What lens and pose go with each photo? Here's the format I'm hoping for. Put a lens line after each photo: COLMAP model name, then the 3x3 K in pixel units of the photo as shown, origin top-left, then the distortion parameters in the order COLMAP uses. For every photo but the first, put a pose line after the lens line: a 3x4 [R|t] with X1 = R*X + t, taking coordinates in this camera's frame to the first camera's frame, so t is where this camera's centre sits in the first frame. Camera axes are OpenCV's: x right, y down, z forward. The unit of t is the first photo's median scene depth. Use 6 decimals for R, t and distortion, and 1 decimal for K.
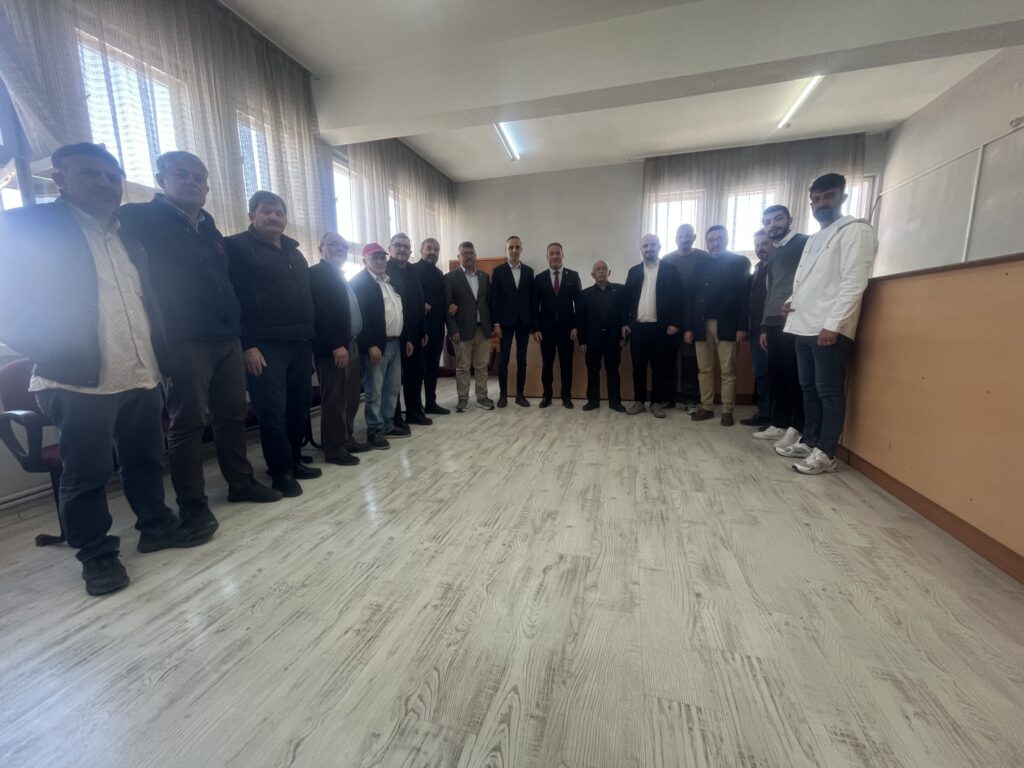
lens RADIAL K [[411.2, 0, 514.0], [0, 411.2, 383.9], [0, 0, 1]] dist [0.003662, -0.000620]
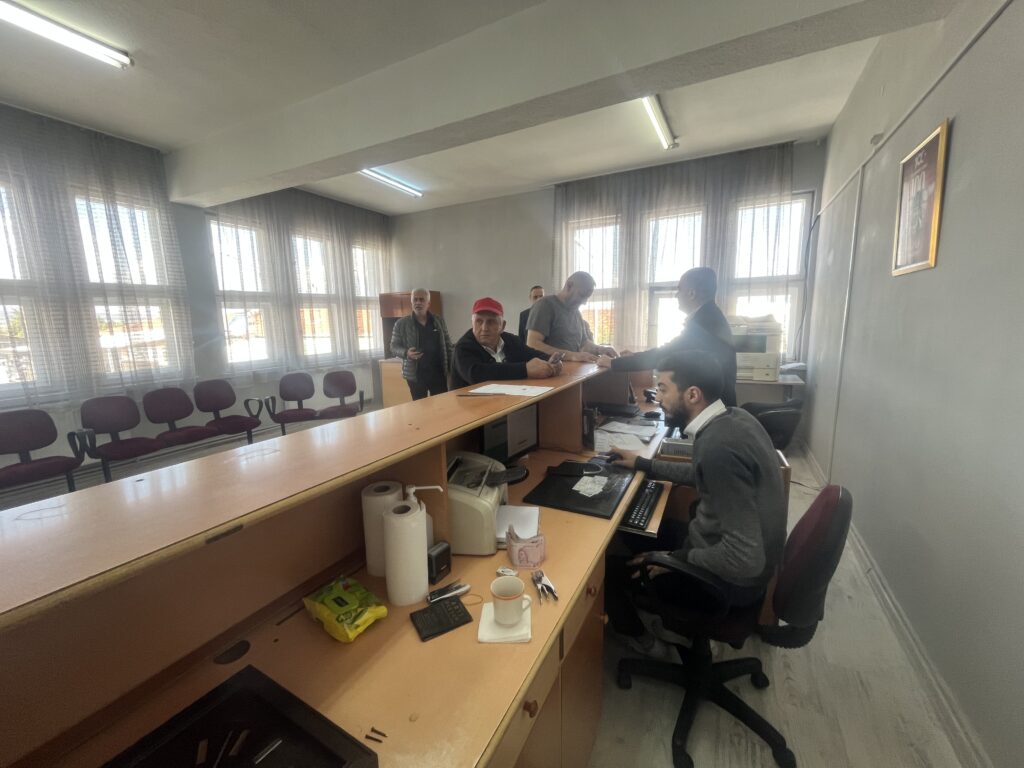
lens RADIAL K [[411.2, 0, 516.2], [0, 411.2, 382.1], [0, 0, 1]] dist [0.003662, -0.000620]
pose [[0.979195, 0.025694, -0.201290, 0.962706], [-0.026095, 0.999659, 0.000662, -0.224048], [0.201238, 0.004605, 0.979532, 0.168158]]
